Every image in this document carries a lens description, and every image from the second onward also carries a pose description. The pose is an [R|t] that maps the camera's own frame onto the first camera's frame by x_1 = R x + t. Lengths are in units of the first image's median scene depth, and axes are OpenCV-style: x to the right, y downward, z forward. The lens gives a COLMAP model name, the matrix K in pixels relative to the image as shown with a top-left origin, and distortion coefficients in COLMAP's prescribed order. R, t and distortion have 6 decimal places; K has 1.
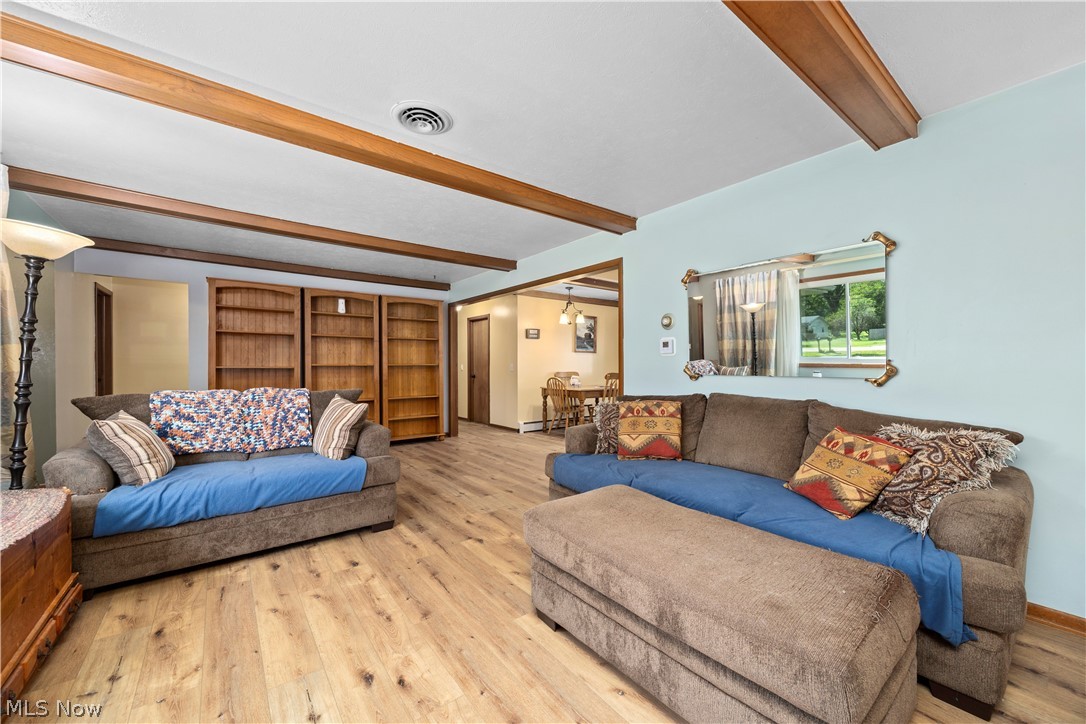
lens RADIAL K [[419.7, 0, 522.1], [0, 419.7, 364.6], [0, 0, 1]] dist [-0.002259, 0.000501]
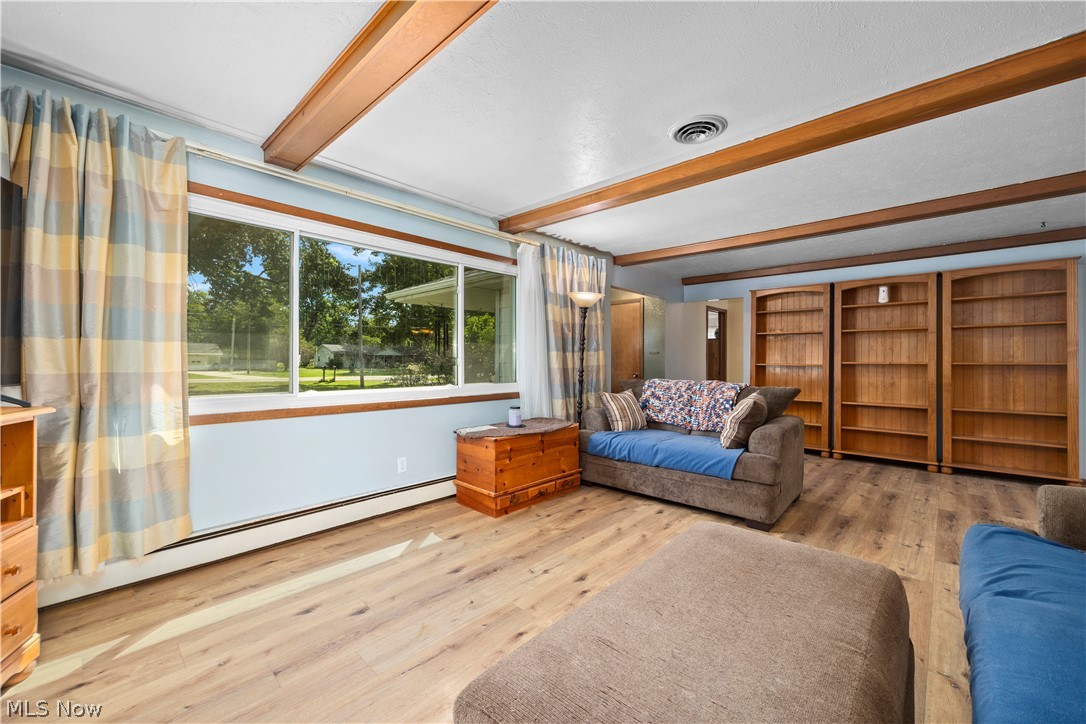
lens RADIAL K [[419.7, 0, 550.5], [0, 419.7, 356.6], [0, 0, 1]] dist [-0.002259, 0.000501]
pose [[0.194237, -0.009462, -0.980909, 0.546518], [-0.005345, 0.999928, -0.010704, 0.000455], [0.980940, 0.007322, 0.194172, 0.322858]]
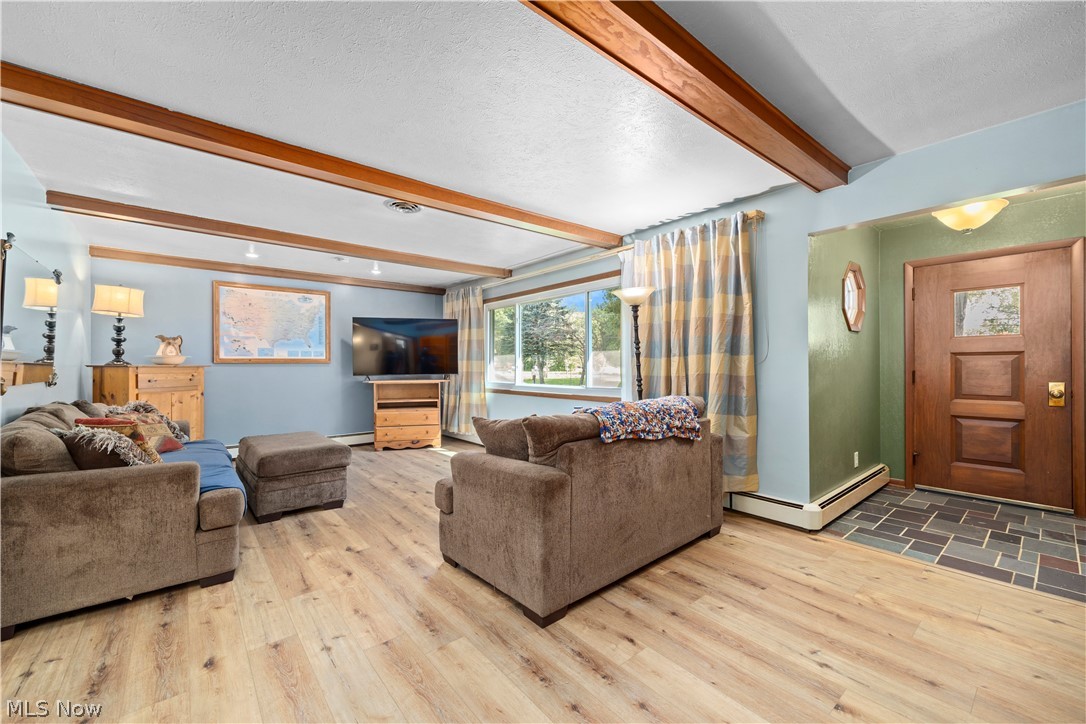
lens RADIAL K [[419.7, 0, 541.1], [0, 419.7, 361.1], [0, 0, 1]] dist [-0.002259, 0.000501]
pose [[-0.995952, 0.006944, -0.089615, -0.437145], [0.007391, 0.999962, -0.004660, -0.016155], [0.089579, -0.005304, -0.995966, 1.900147]]
